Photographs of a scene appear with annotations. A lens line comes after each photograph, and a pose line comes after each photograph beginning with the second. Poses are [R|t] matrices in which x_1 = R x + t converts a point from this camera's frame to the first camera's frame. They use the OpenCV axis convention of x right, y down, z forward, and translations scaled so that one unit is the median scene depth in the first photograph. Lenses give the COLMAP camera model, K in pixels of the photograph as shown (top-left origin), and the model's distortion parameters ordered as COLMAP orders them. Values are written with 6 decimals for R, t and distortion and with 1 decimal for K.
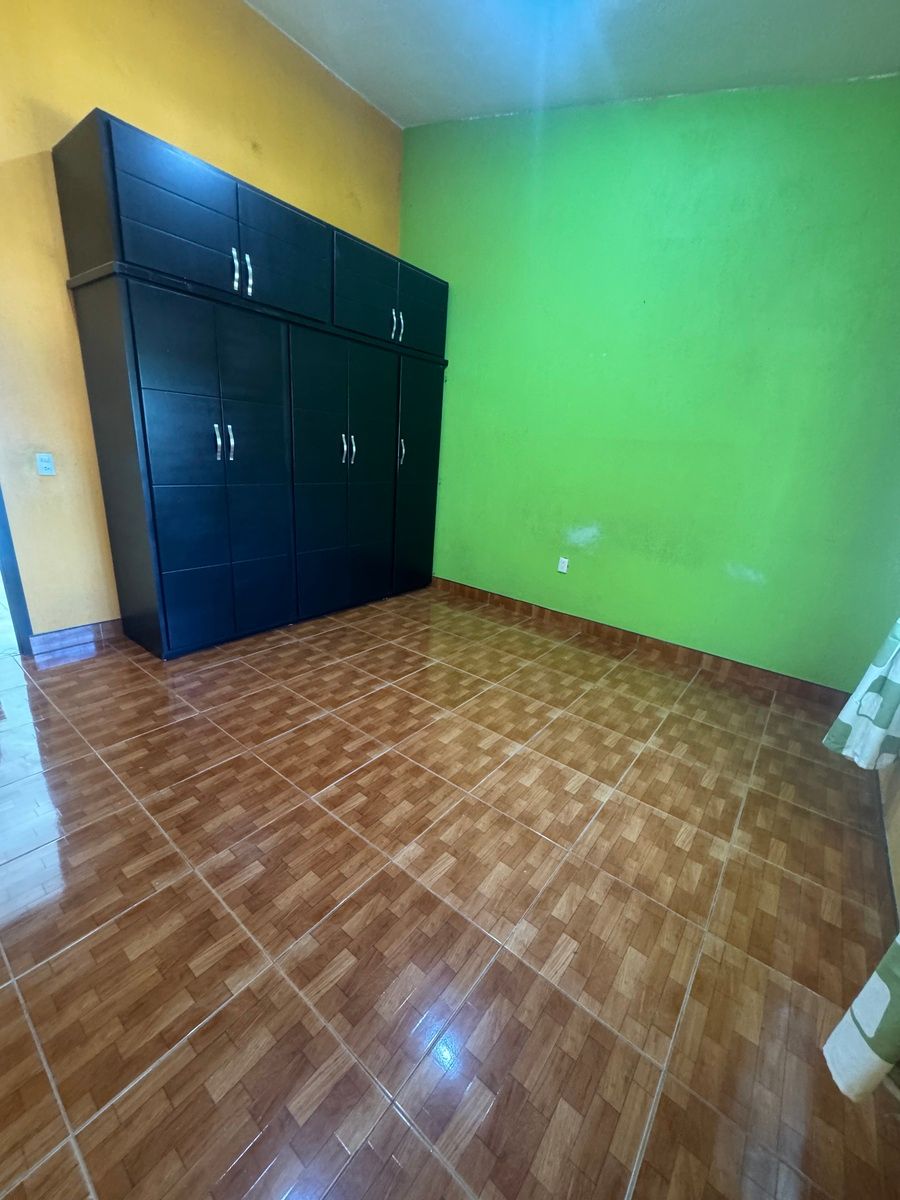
lens RADIAL K [[473.8, 0, 450.0], [0, 473.8, 600.0], [0, 0, 1]] dist [-0.015643, -0.000048]
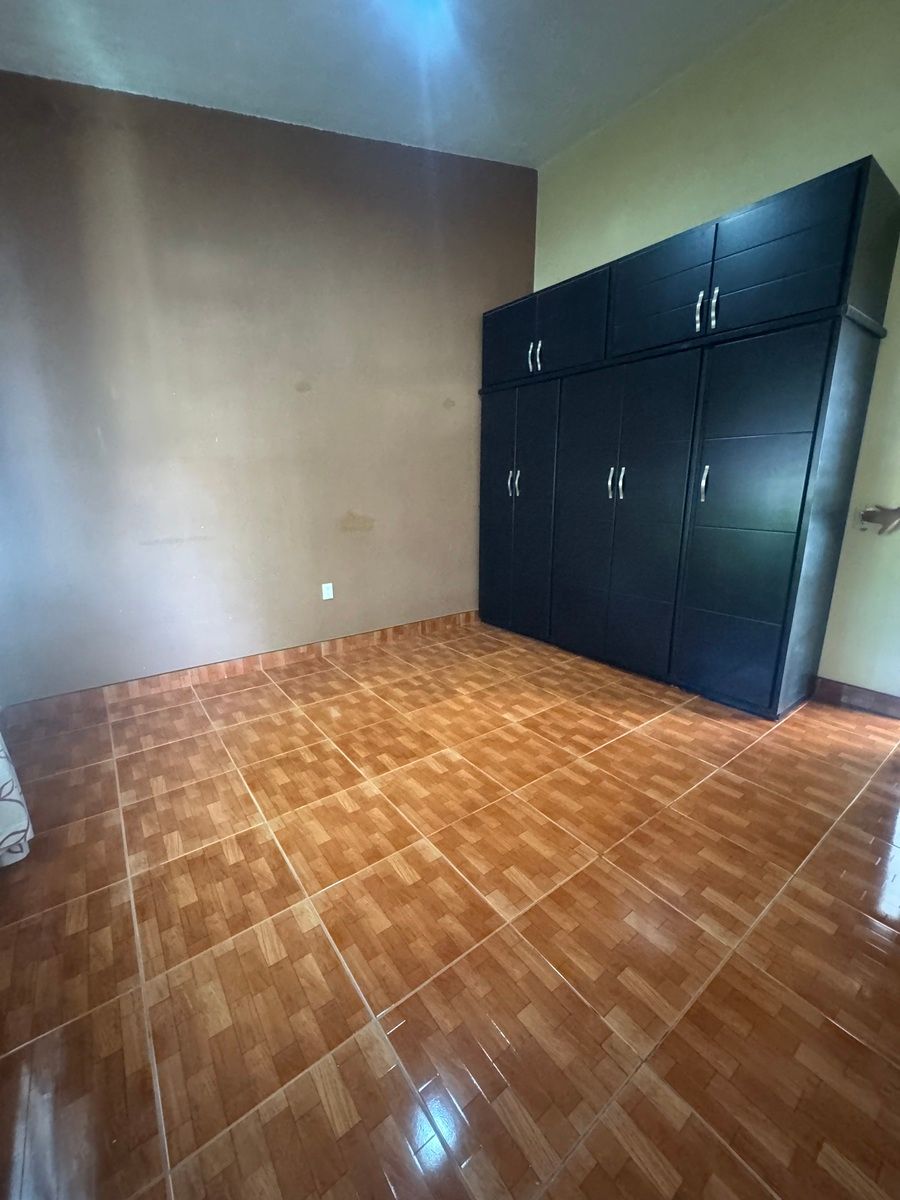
lens RADIAL K [[483.3, 0, 455.7], [0, 483.3, 593.7], [0, 0, 1]] dist [0.000753, -0.000459]
pose [[-0.254097, 0.167327, -0.952594, 0.983594], [-0.305140, 0.920749, 0.243127, -0.330715], [0.917782, 0.352452, -0.182902, 1.229705]]
